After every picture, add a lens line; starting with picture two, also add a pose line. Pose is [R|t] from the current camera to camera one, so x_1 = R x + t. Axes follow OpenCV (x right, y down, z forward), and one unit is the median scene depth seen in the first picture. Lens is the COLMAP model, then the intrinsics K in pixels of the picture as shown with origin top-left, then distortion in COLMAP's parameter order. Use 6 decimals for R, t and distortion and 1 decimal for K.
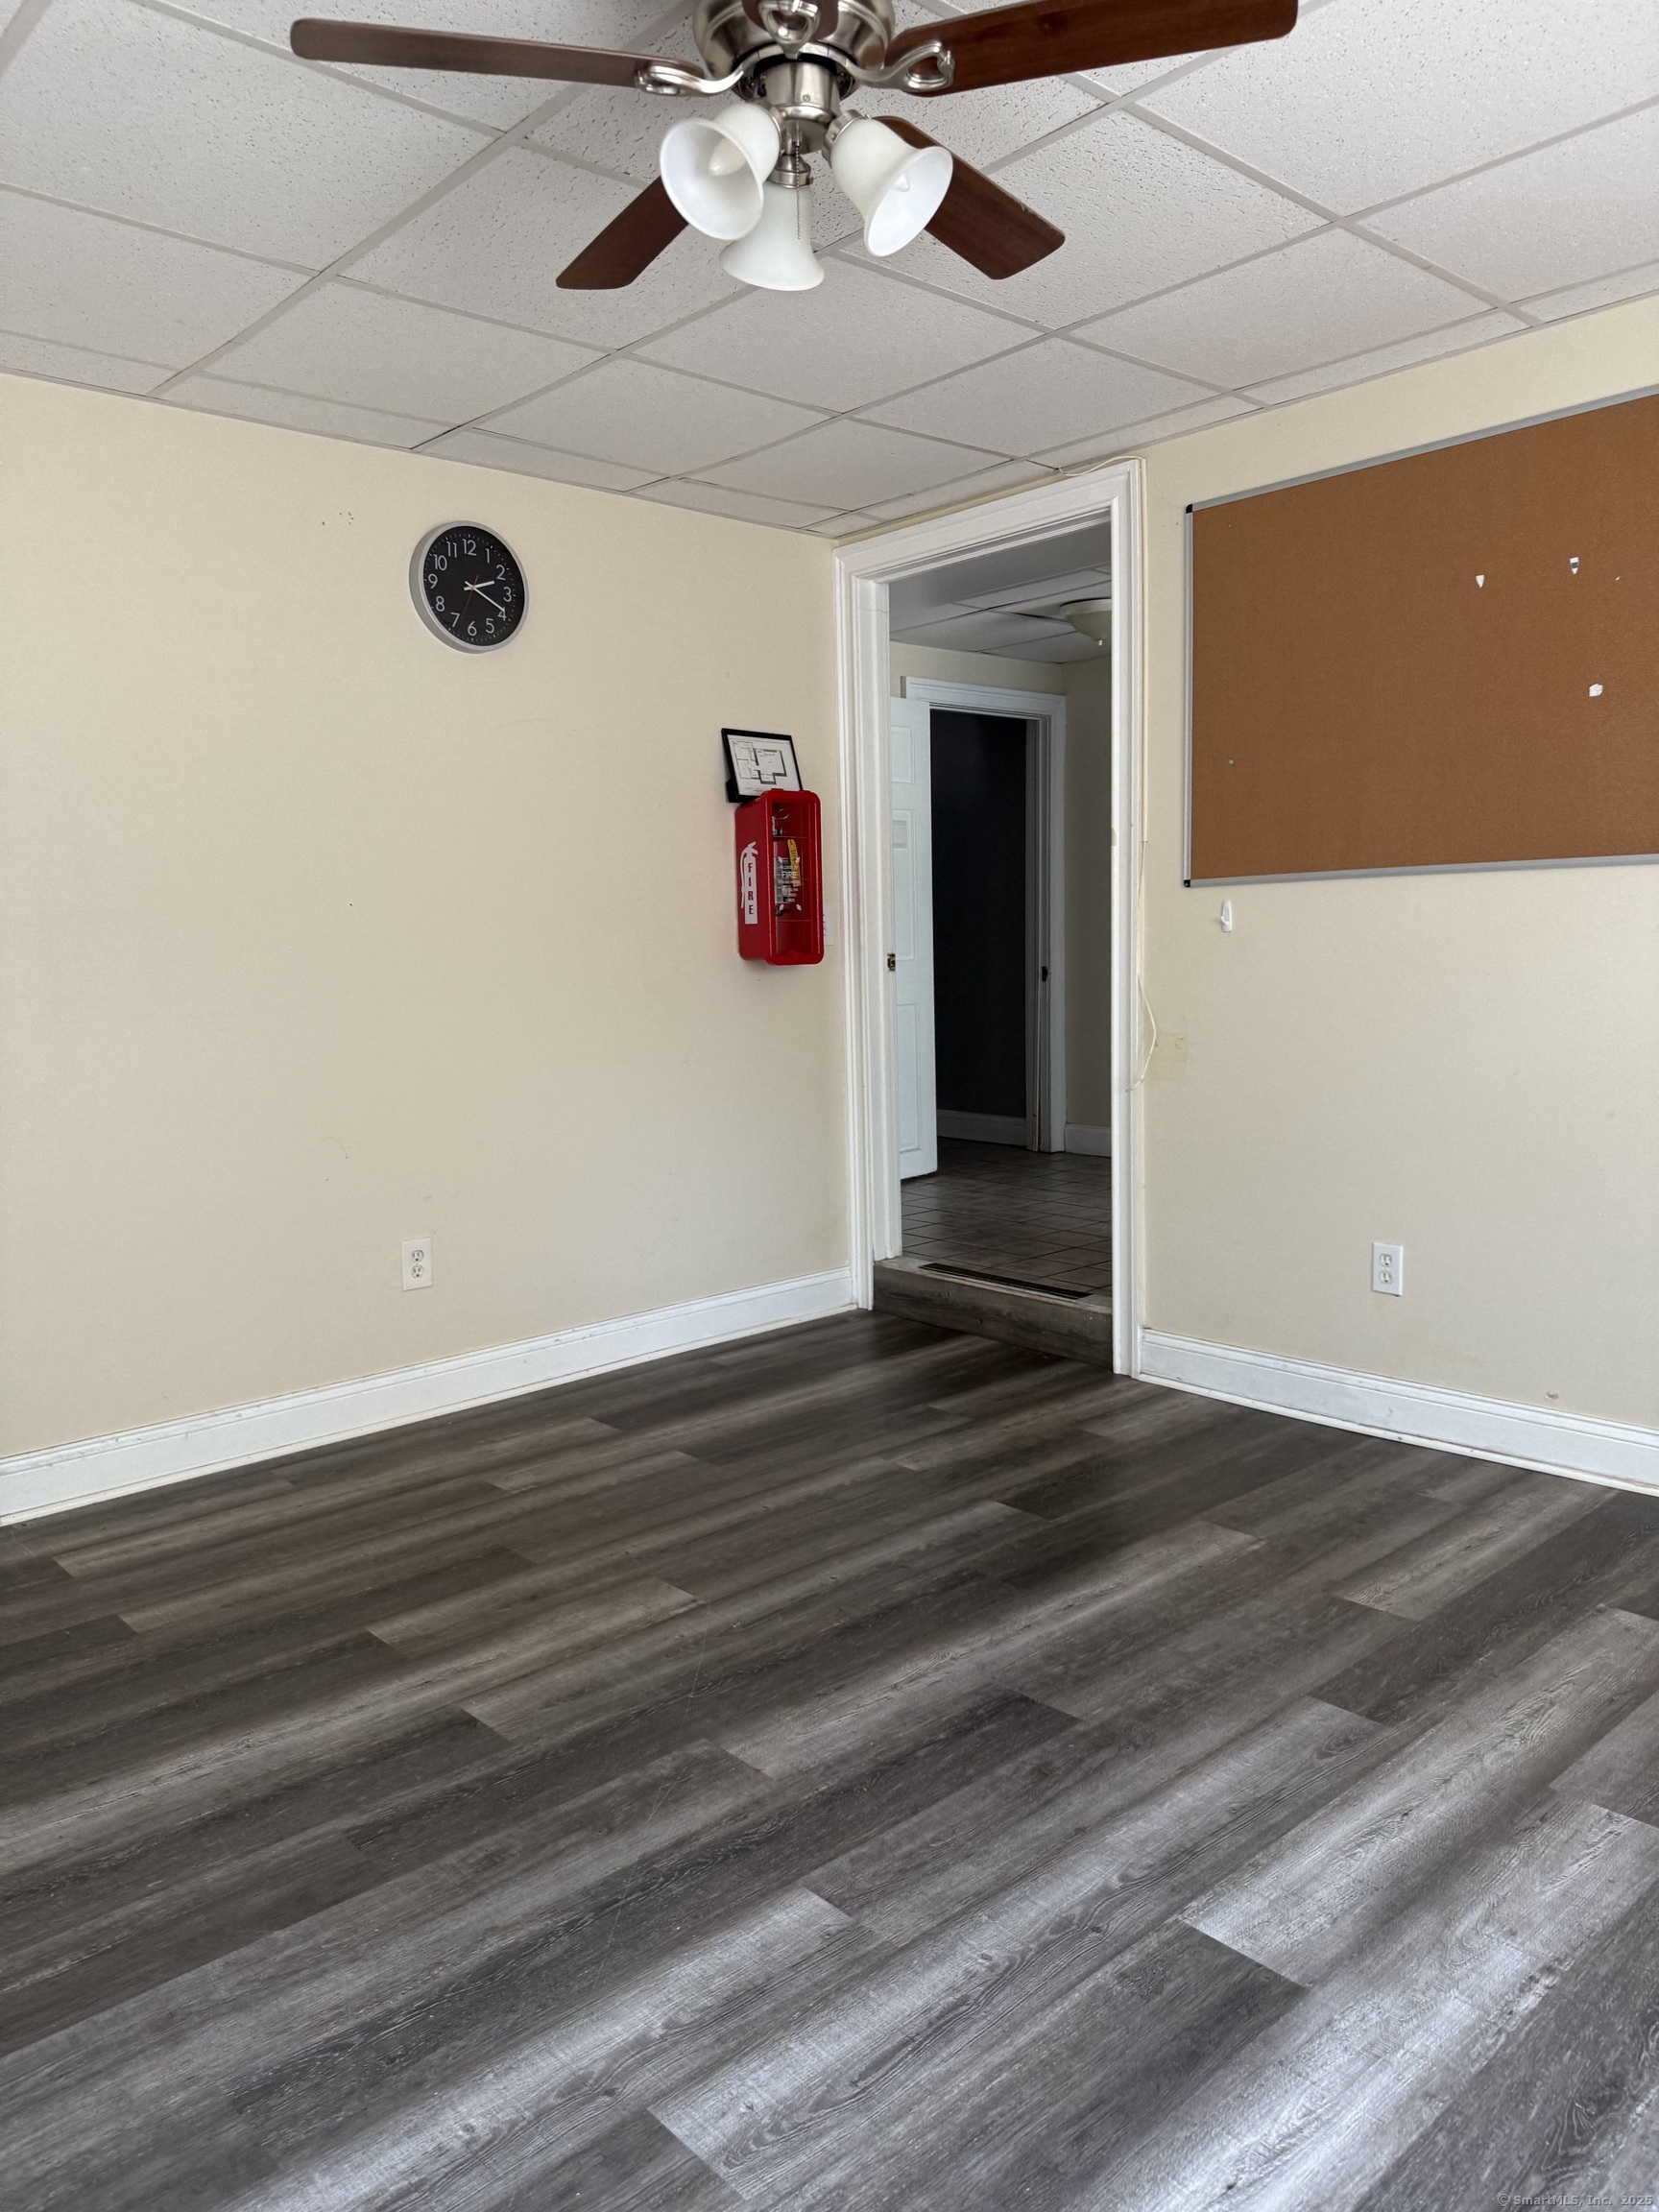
lens RADIAL K [[1564.7, 0, 830.9], [0, 1564.7, 1109.3], [0, 0, 1]] dist [0.119695, -0.184007]
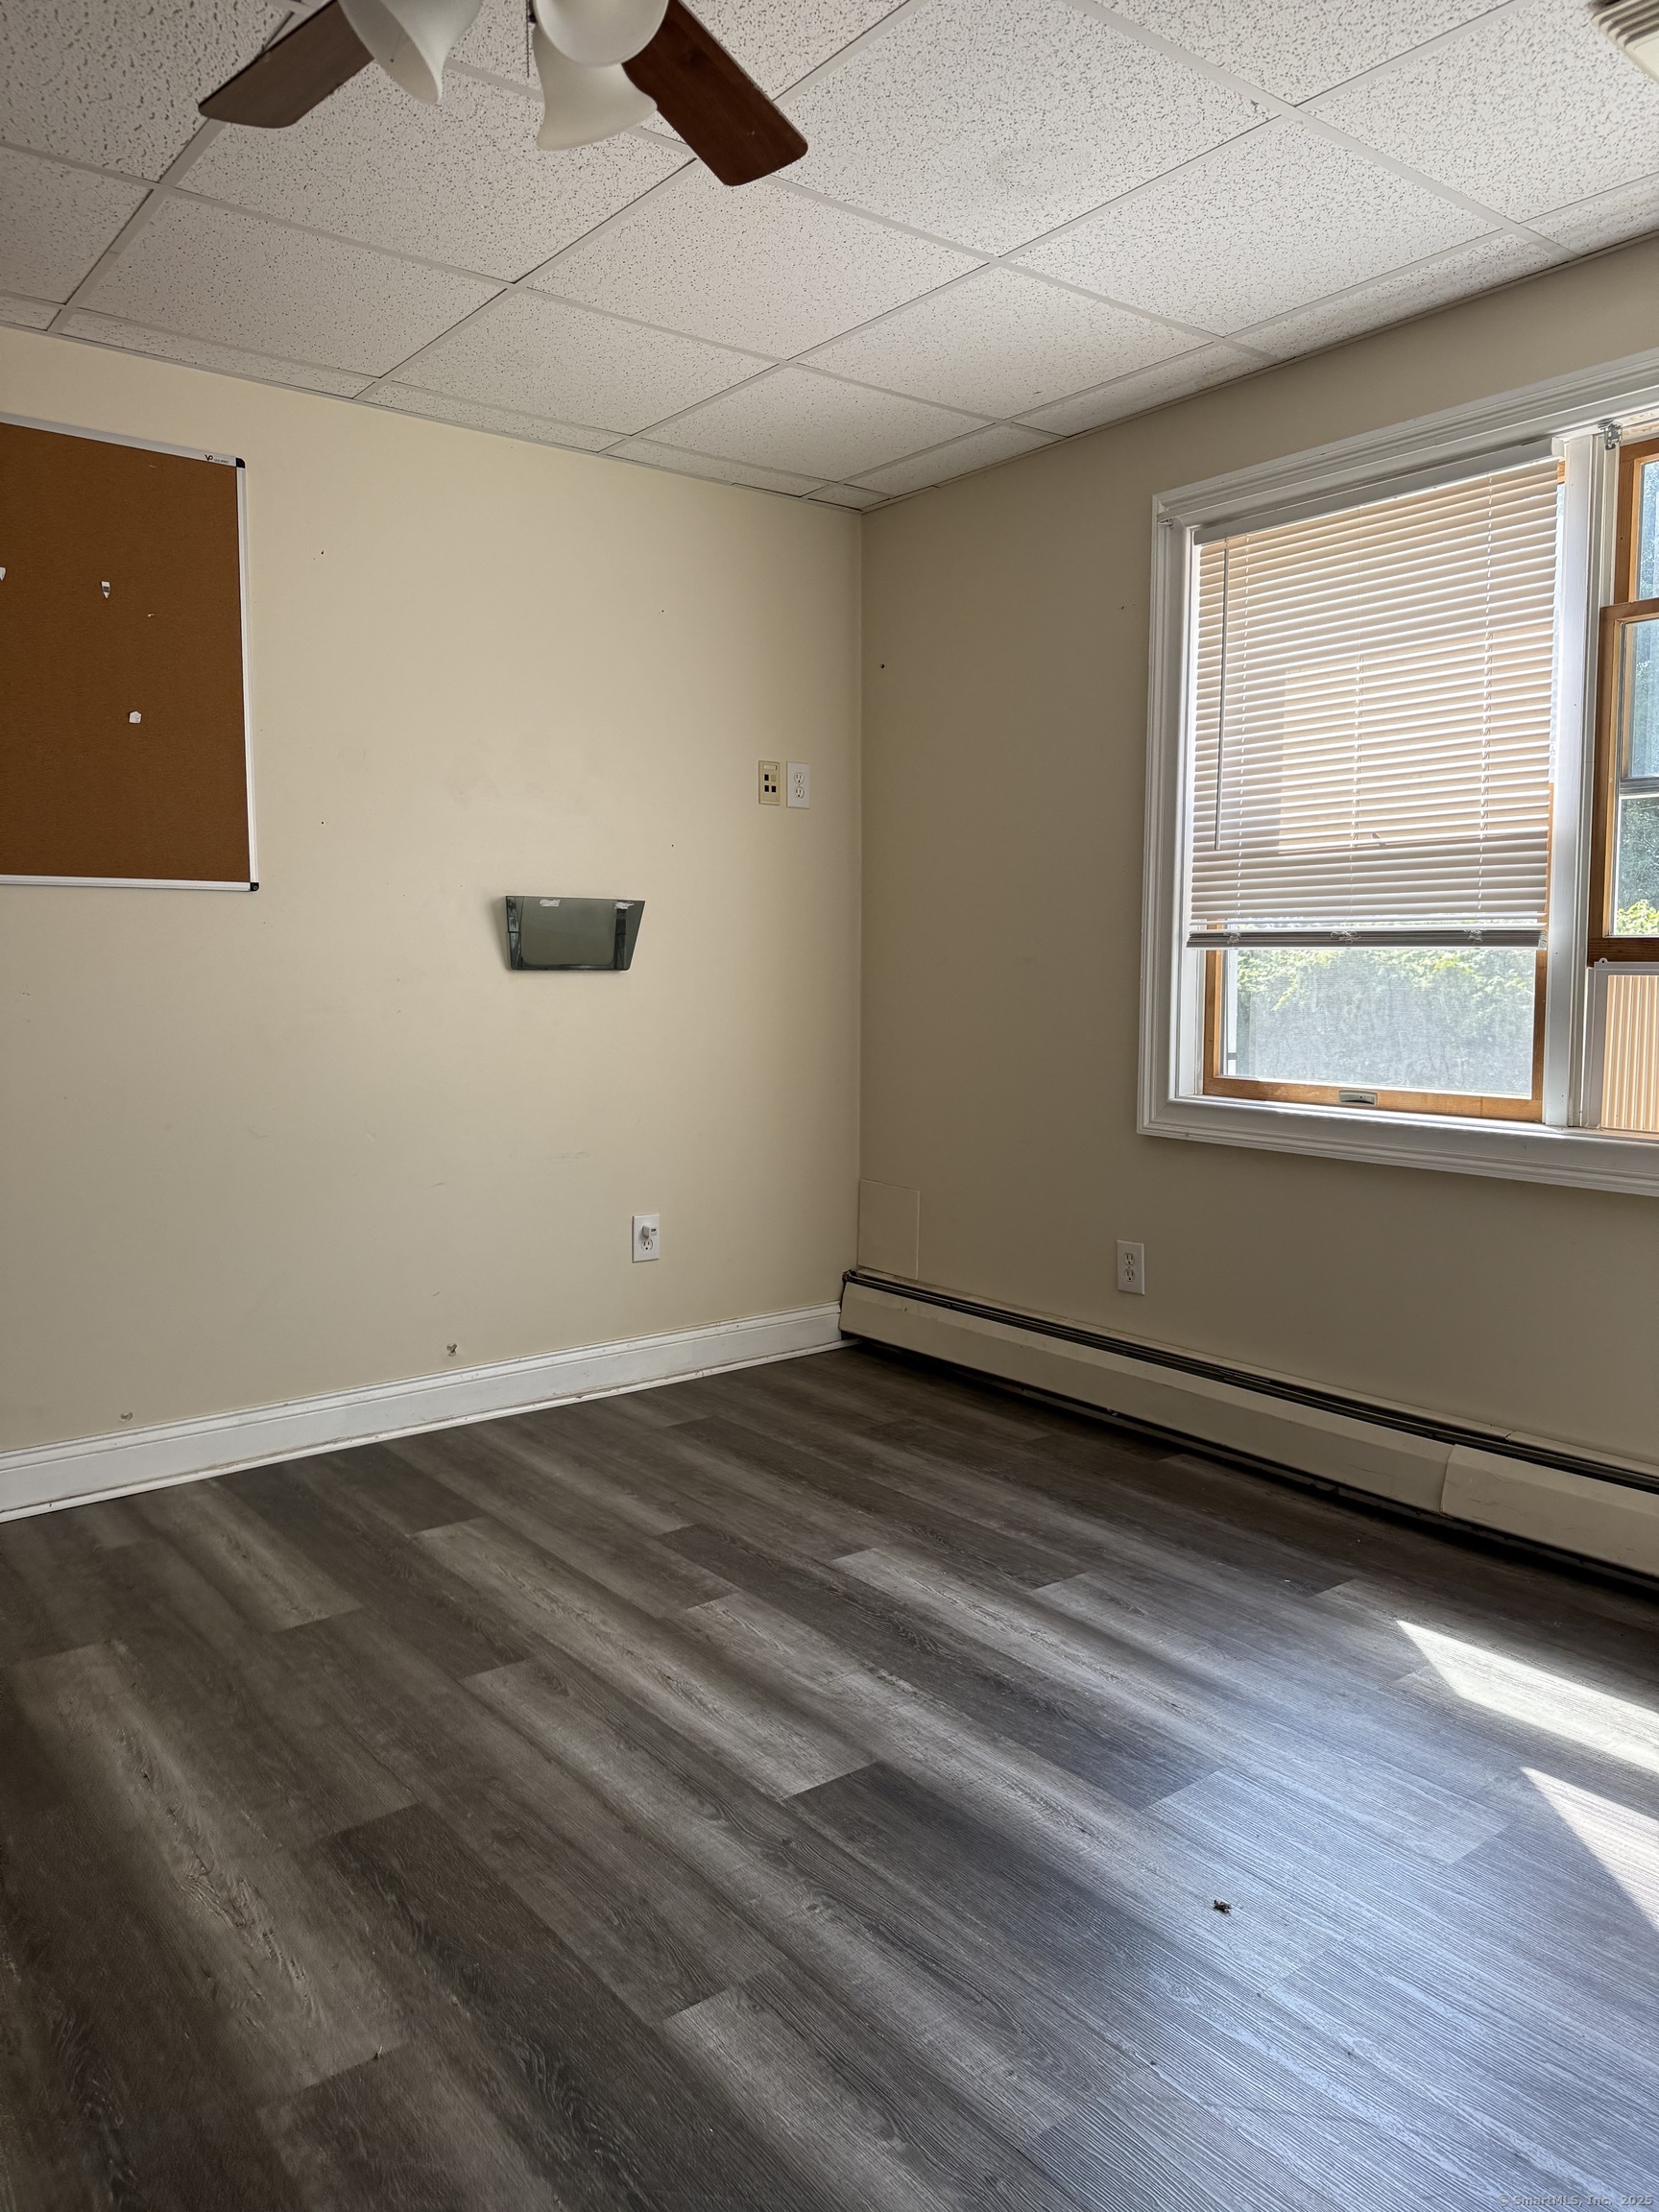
lens RADIAL K [[1567.9, 0, 833.9], [0, 1567.9, 1107.3], [0, 0, 1]] dist [-0.048002, 0.003781]
pose [[0.056057, -0.064902, 0.996316, -0.676762], [0.112751, 0.991913, 0.058271, -0.025733], [-0.992041, 0.109069, 0.062921, 0.686100]]
